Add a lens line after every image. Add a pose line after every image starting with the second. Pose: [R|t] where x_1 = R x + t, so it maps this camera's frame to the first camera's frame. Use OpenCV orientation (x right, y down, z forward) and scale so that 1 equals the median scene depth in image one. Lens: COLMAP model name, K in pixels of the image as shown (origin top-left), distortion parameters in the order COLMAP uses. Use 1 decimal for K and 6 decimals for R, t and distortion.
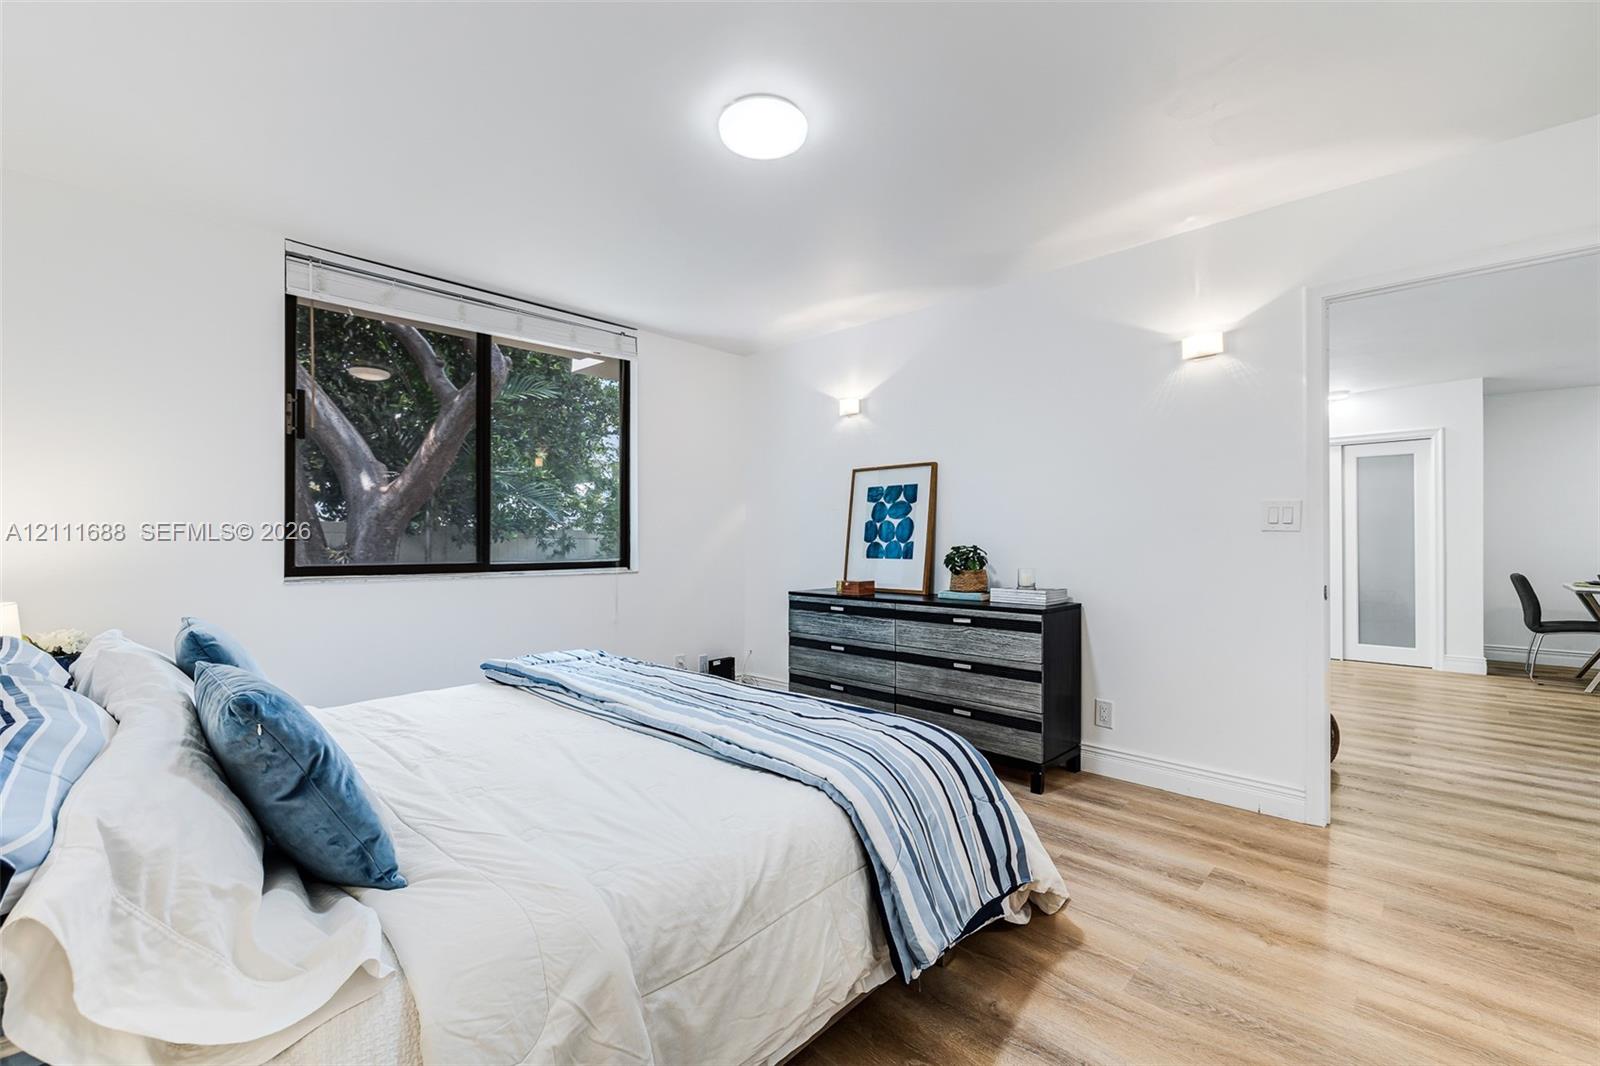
lens RADIAL K [[677.8, 0, 788.8], [0, 677.8, 535.8], [0, 0, 1]] dist [-0.002572, 0.000632]
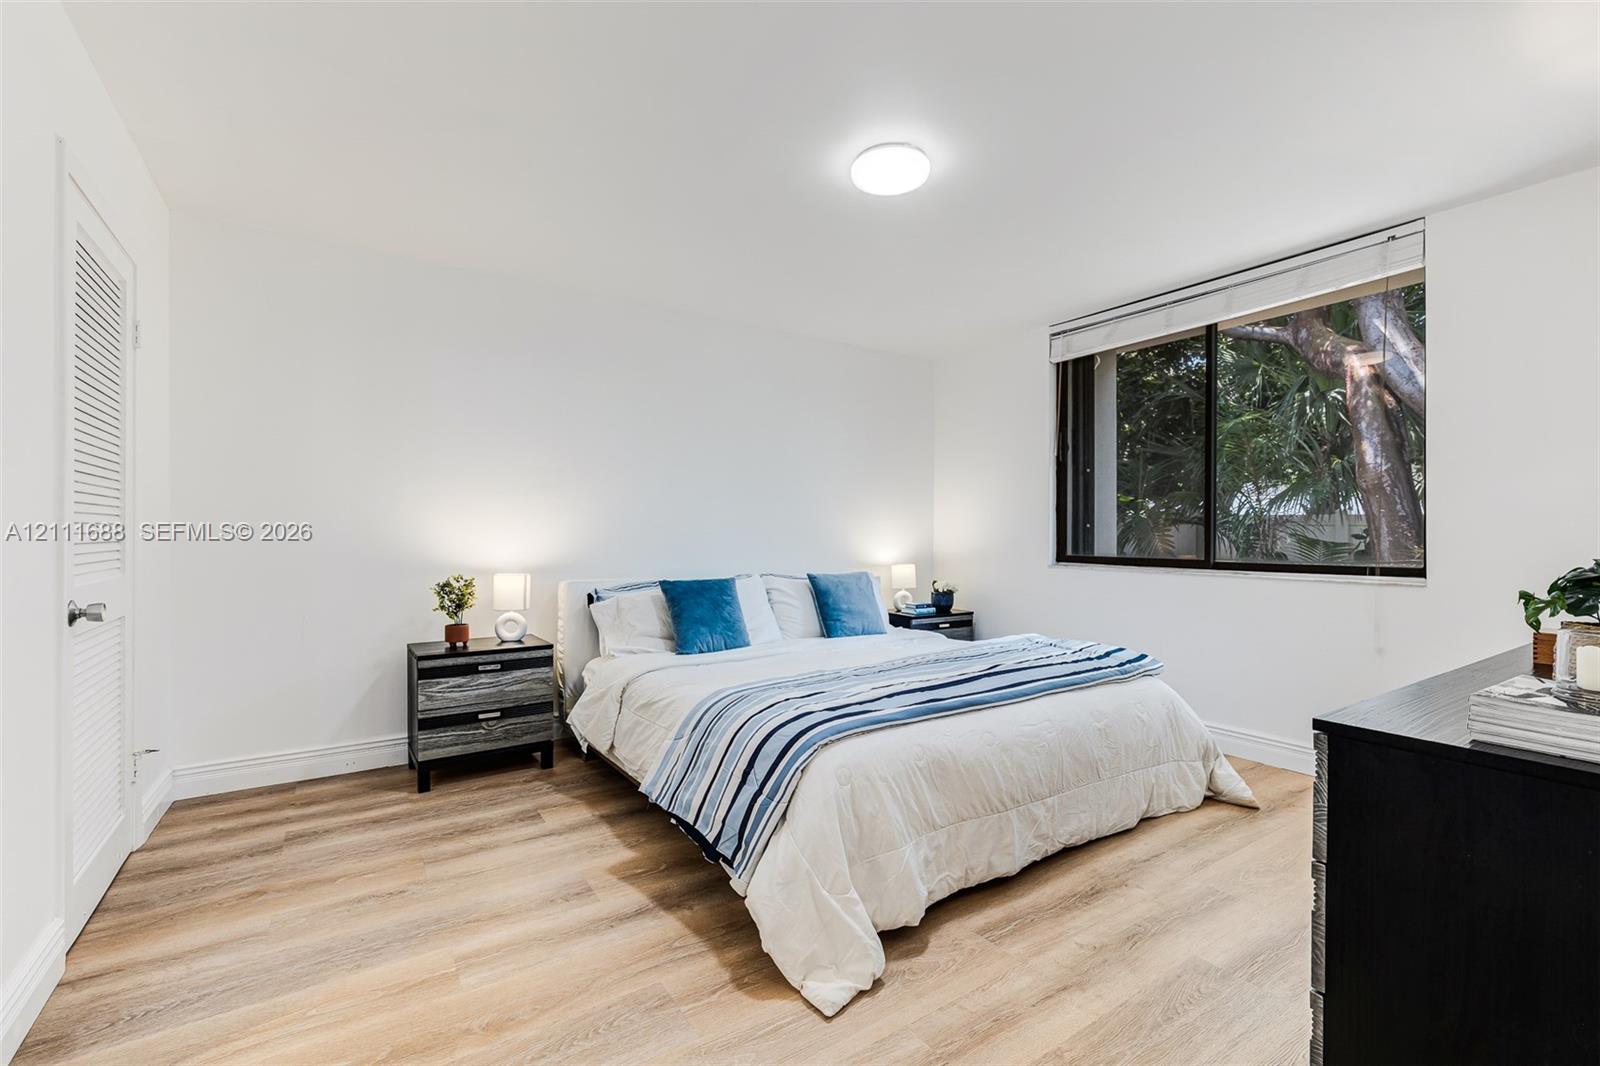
lens RADIAL K [[677.8, 0, 791.7], [0, 677.8, 539.8], [0, 0, 1]] dist [-0.002572, 0.000632]
pose [[-0.208428, 0.006103, -0.978019, 0.766633], [0.003804, 0.999978, 0.005429, 0.004456], [0.978030, -0.002589, -0.208447, 0.749585]]
